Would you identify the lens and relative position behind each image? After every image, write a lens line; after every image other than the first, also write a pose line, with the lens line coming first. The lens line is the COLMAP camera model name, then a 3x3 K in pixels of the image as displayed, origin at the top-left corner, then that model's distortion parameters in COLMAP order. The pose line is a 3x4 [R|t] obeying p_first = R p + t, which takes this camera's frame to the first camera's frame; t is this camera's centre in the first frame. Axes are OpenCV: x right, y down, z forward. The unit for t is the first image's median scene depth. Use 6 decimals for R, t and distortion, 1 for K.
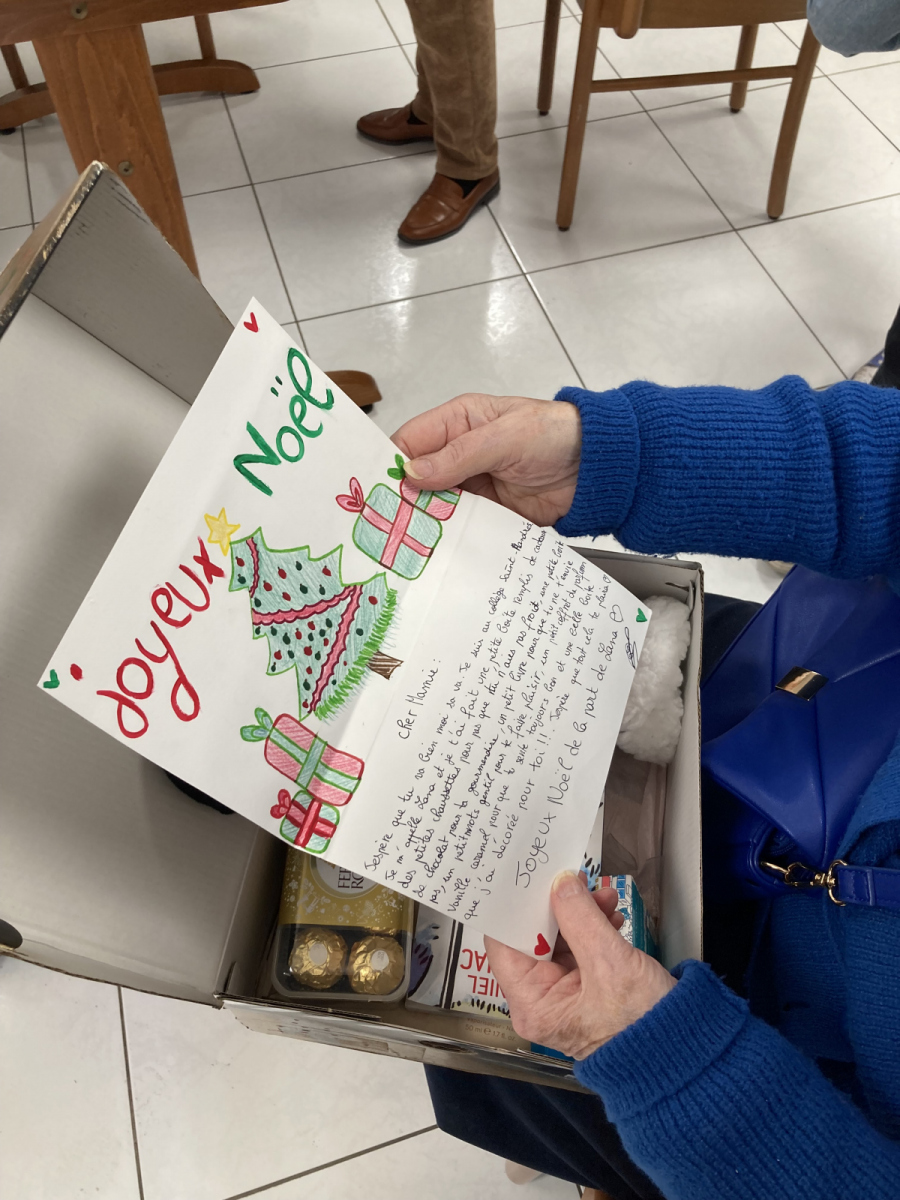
lens RADIAL K [[980.8, 0, 450.6], [0, 980.8, 598.8], [0, 0, 1]] dist [0.027990, 0.000397]
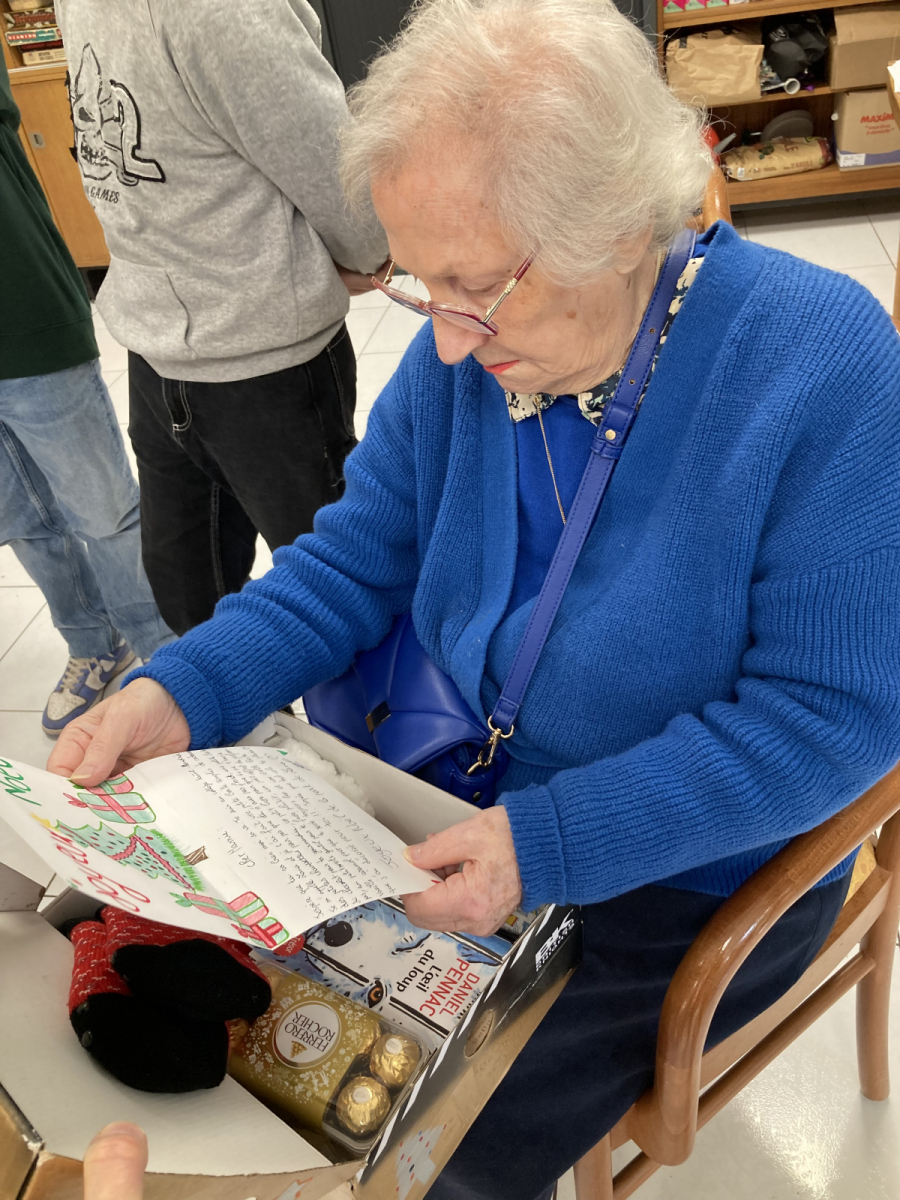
lens RADIAL K [[980.8, 0, 450.6], [0, 980.8, 598.8], [0, 0, 1]] dist [0.027990, 0.000397]
pose [[0.475206, -0.564550, 0.674880, -0.578467], [0.836148, 0.528544, -0.146624, 0.350257], [-0.273927, 0.633976, 0.723214, -0.223693]]
